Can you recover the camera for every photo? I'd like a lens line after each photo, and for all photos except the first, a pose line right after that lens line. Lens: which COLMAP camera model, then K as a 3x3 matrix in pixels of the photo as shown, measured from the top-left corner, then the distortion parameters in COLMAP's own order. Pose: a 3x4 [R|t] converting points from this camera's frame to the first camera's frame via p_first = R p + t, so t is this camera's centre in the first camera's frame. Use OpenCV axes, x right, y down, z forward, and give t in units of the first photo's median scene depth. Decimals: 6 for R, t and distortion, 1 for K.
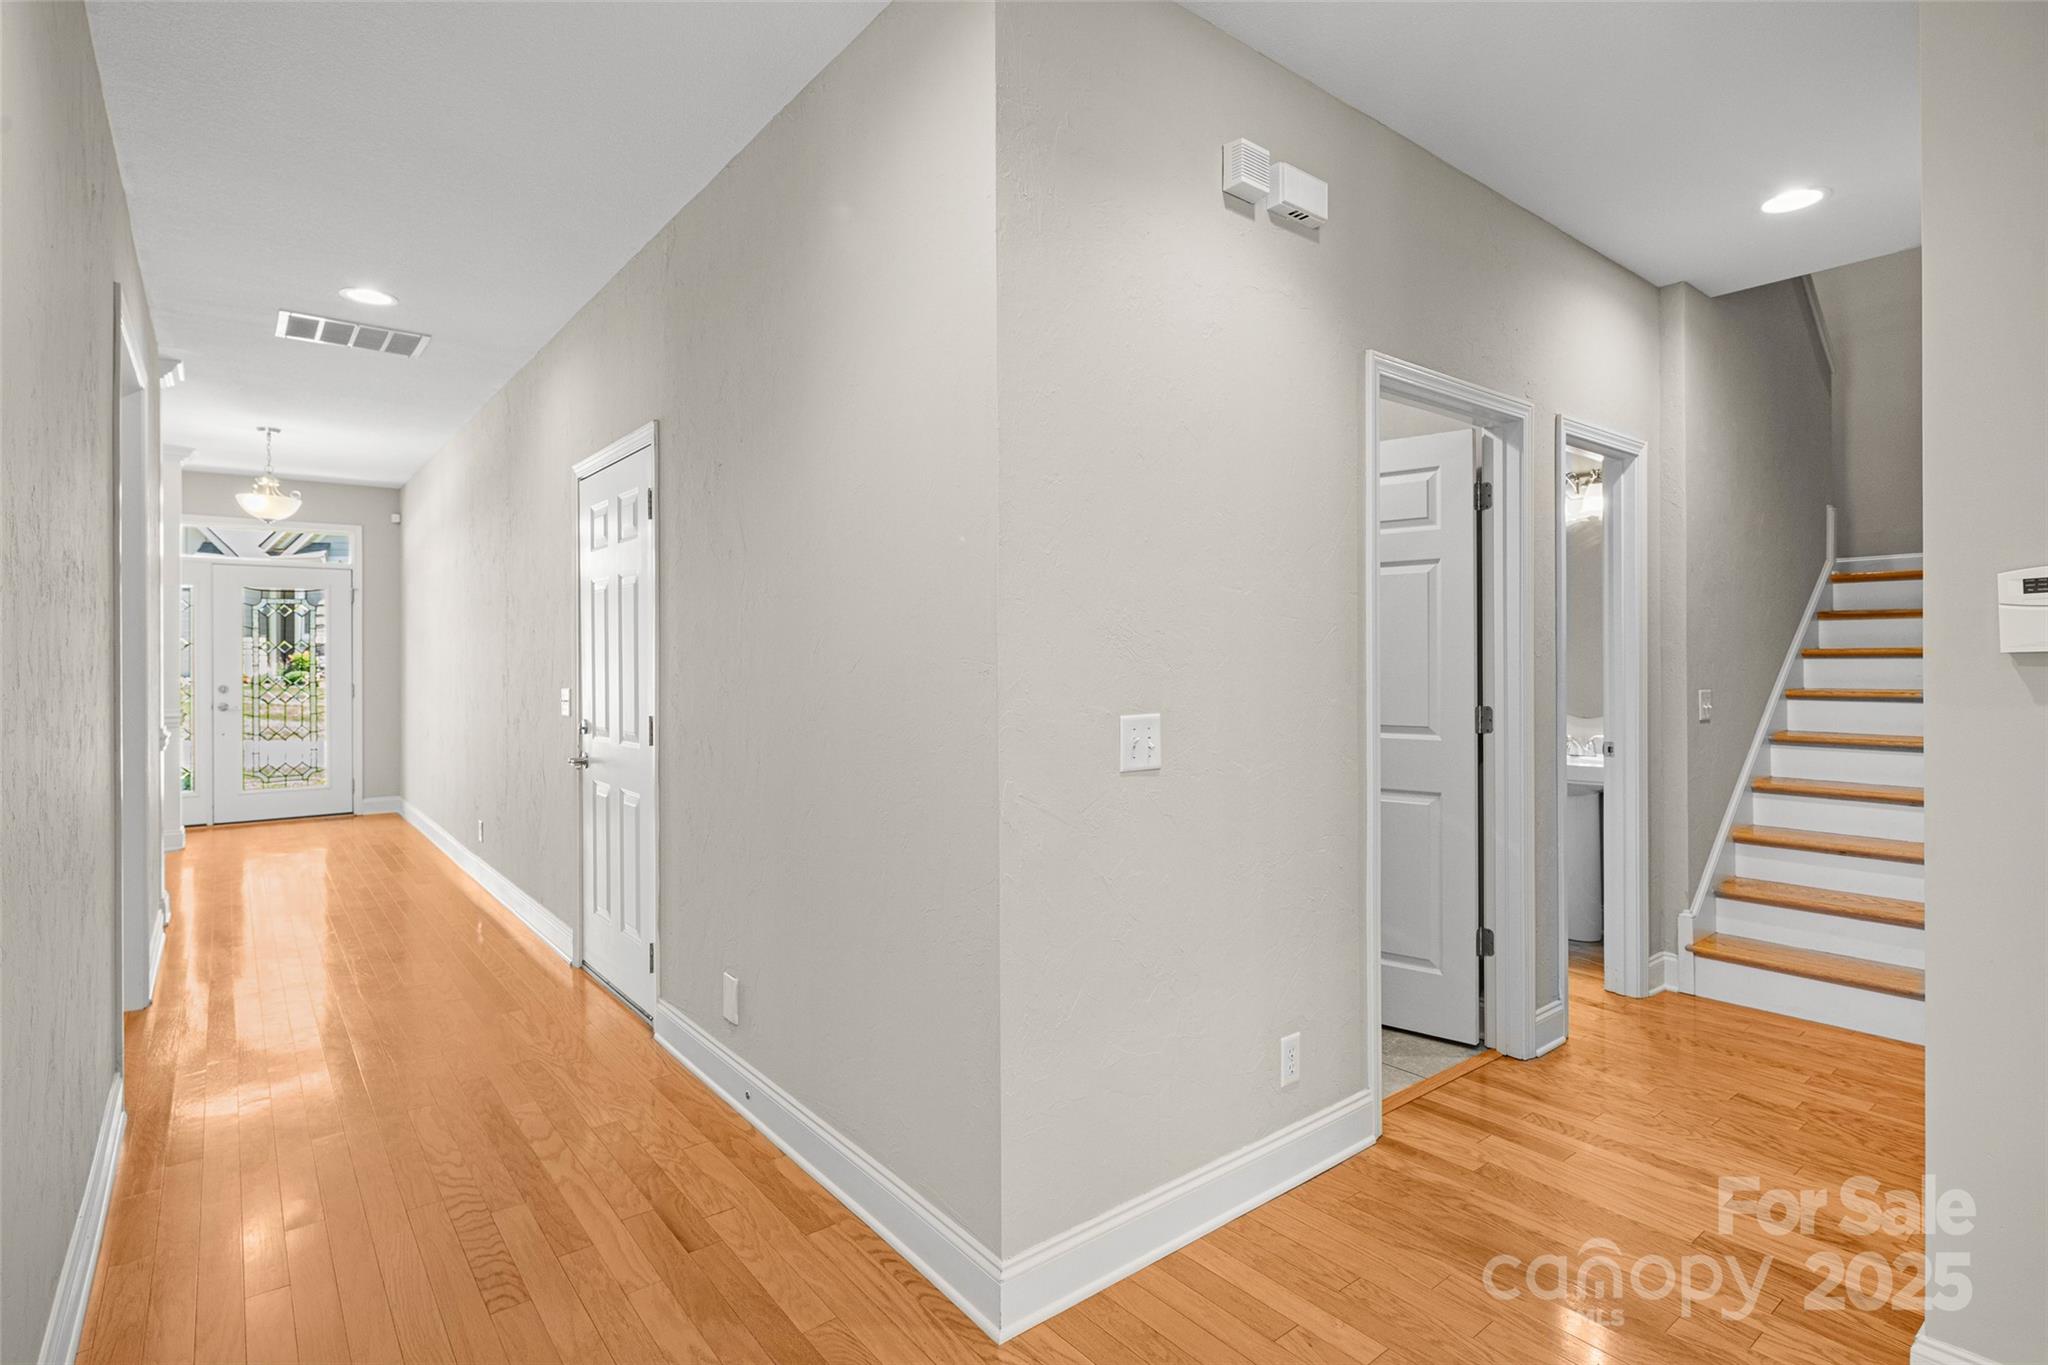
lens RADIAL K [[1005.7, 0, 1016.2], [0, 1005.7, 670.9], [0, 0, 1]] dist [0.009691, -0.001536]
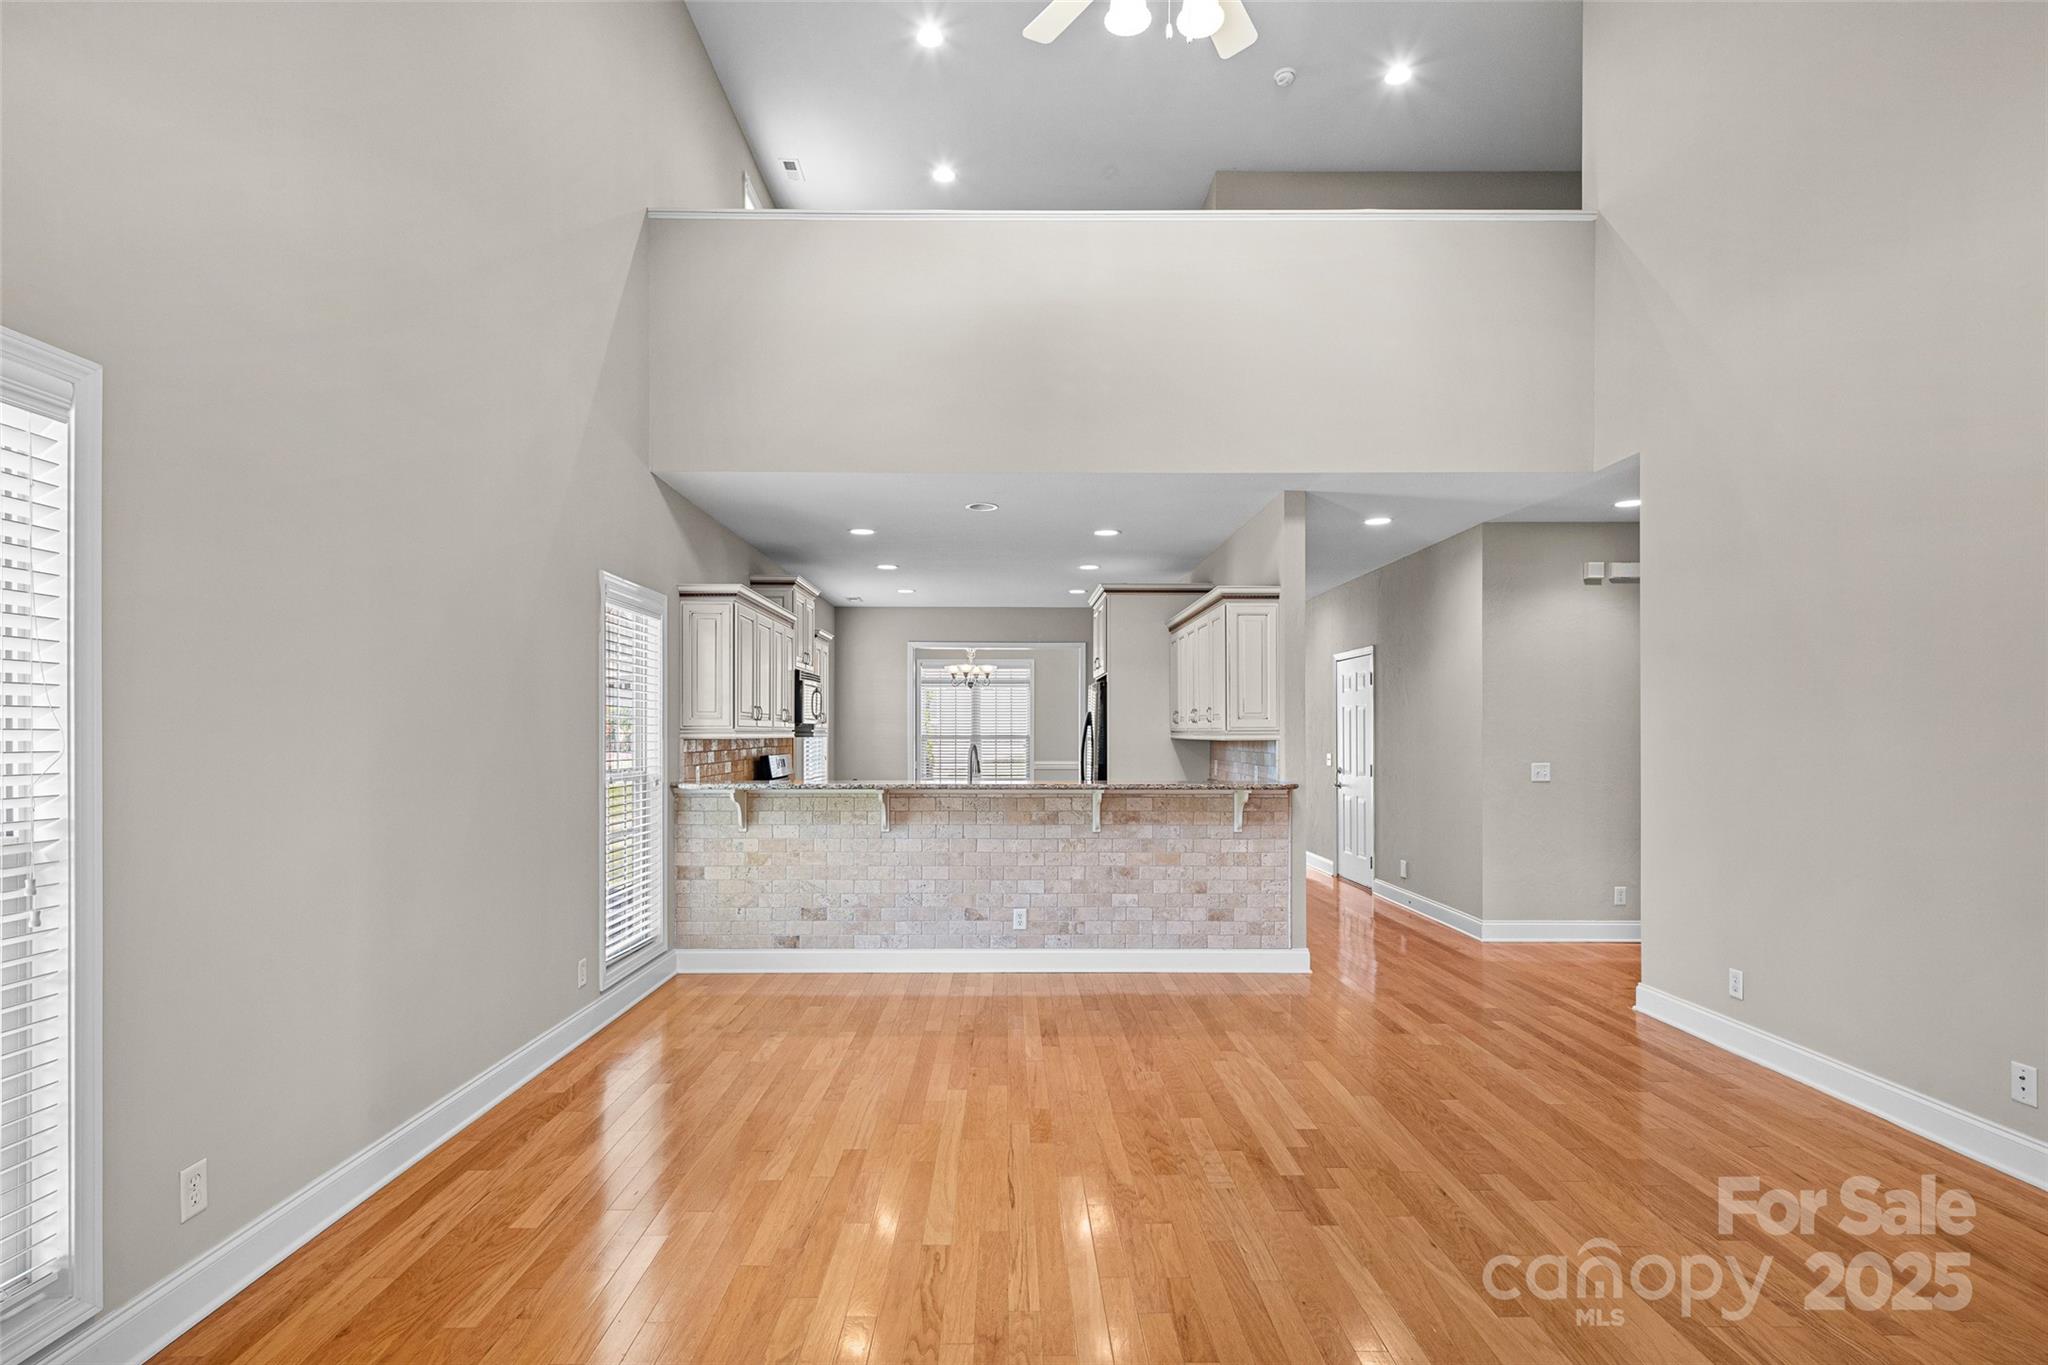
lens RADIAL K [[1005.7, 0, 998.2], [0, 1005.7, 732.4], [0, 0, 1]] dist [0.009691, -0.001536]
pose [[0.781127, 0.001598, -0.624370, 0.452729], [-0.007137, 0.999954, -0.006369, -0.011114], [0.624331, 0.009431, 0.781103, -1.464090]]
